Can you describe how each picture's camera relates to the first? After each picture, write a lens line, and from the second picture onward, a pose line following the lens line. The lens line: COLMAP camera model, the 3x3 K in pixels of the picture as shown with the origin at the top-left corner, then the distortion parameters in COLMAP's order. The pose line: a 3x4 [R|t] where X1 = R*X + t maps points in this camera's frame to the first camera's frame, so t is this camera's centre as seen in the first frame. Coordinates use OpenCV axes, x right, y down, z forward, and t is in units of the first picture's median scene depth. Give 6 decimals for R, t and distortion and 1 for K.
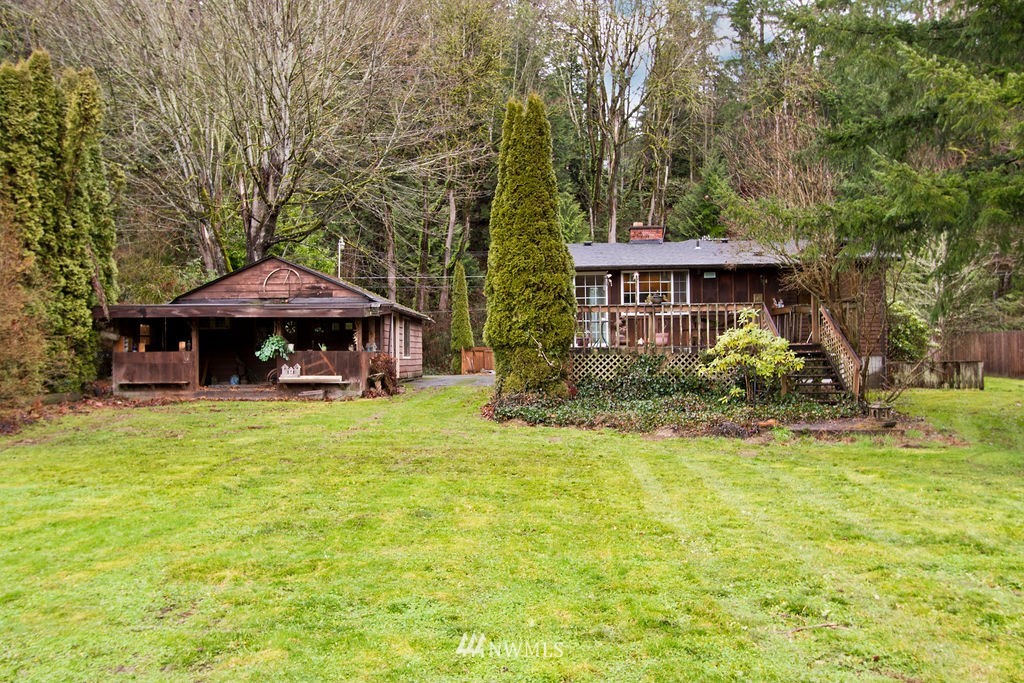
lens RADIAL K [[828.1, 0, 512.7], [0, 828.1, 346.5], [0, 0, 1]] dist [0.002572, 0.003070]
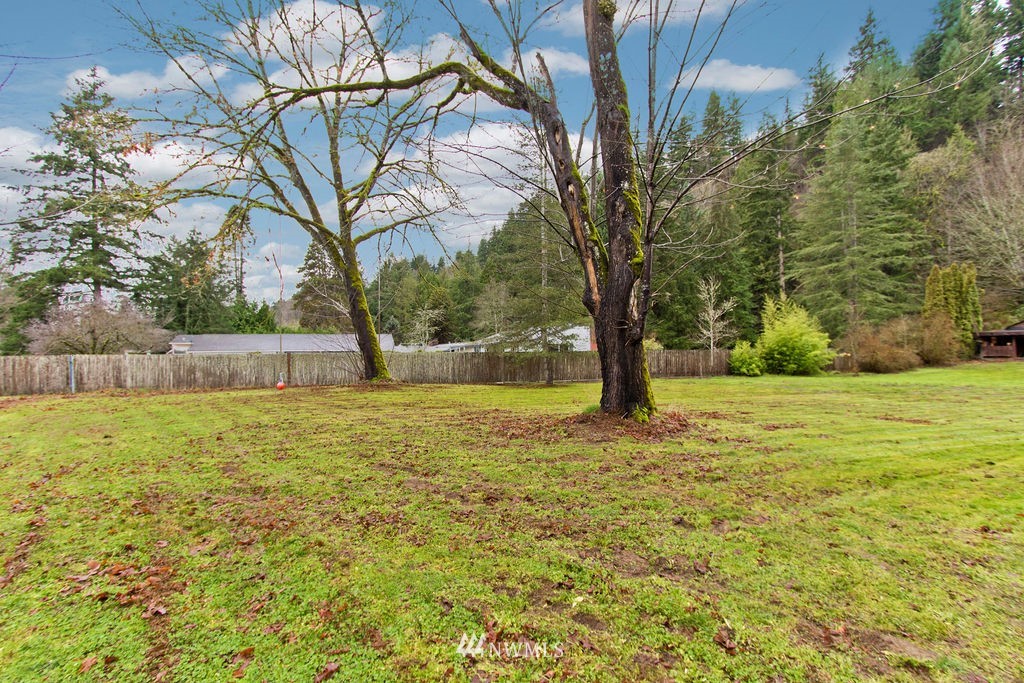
lens RADIAL K [[461.3, 0, 520.8], [0, 461.3, 347.8], [0, 0, 1]] dist [-0.000538, -0.000370]
pose [[0.337183, -0.004131, -0.941430, 0.614759], [0.020182, 0.999792, 0.002842, -0.028858], [0.941223, -0.019958, 0.337196, -1.315078]]
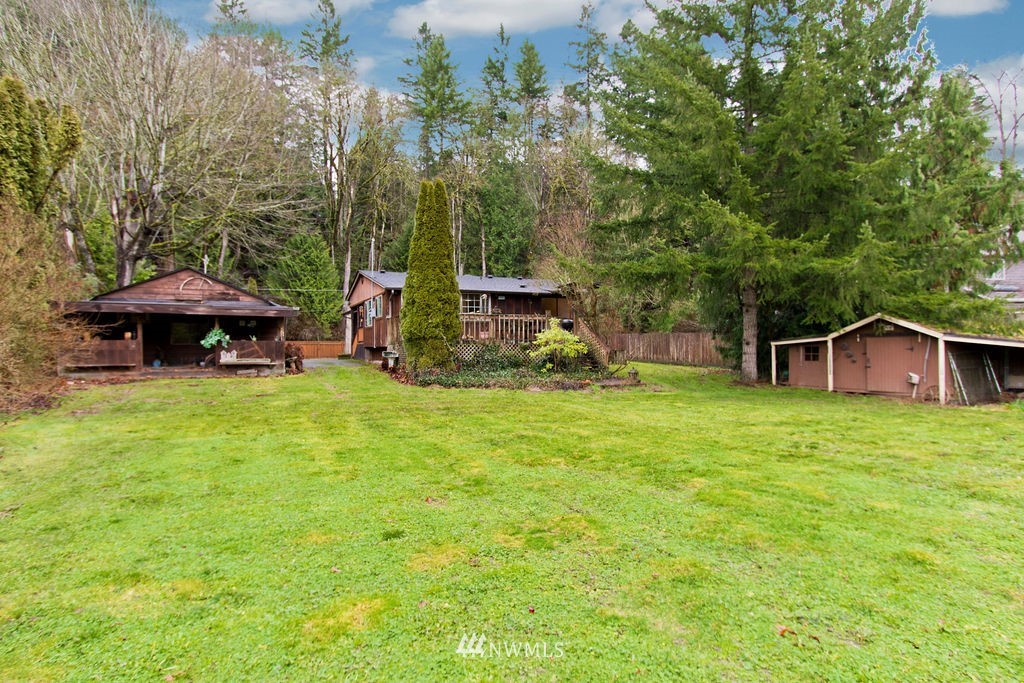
lens RADIAL K [[555.4, 0, 513.8], [0, 555.4, 343.6], [0, 0, 1]] dist [0.005595, 0.000243]
pose [[0.888924, 0.007604, 0.457991, -0.271155], [-0.008303, 0.999965, -0.000487, 0.007080], [-0.457979, -0.003370, 0.888957, -0.008389]]
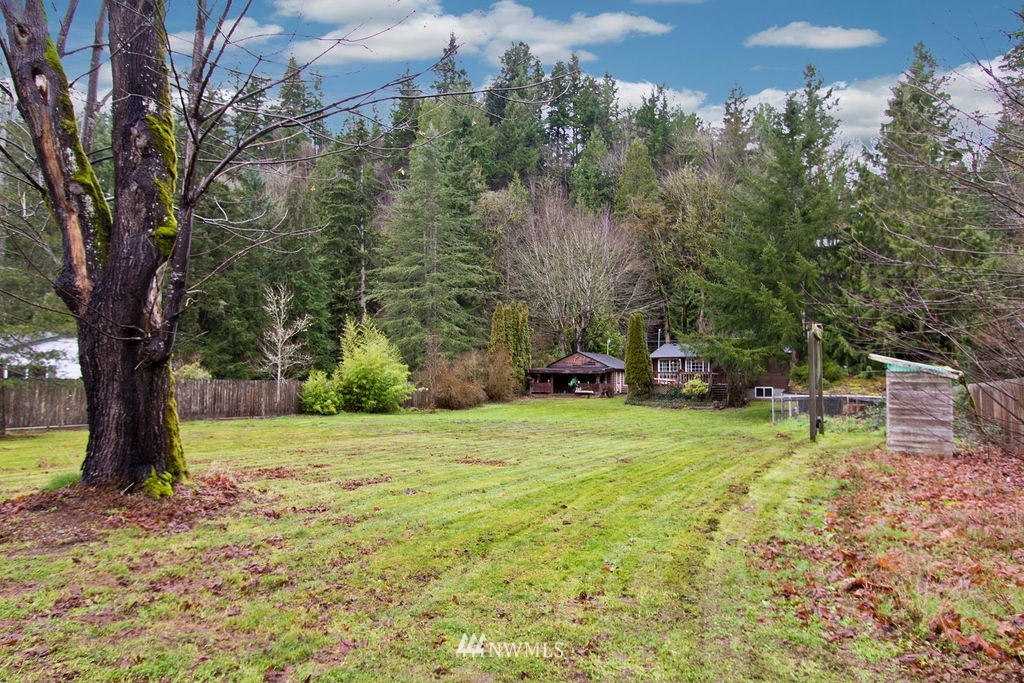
lens RADIAL K [[693.4, 0, 521.6], [0, 693.4, 341.4], [0, 0, 1]] dist [0.018705, -0.005827]
pose [[0.878124, -0.011265, -0.478300, 0.852096], [-0.011054, 0.998978, -0.043824, -0.037325], [0.478305, 0.043770, 0.877102, -1.527987]]
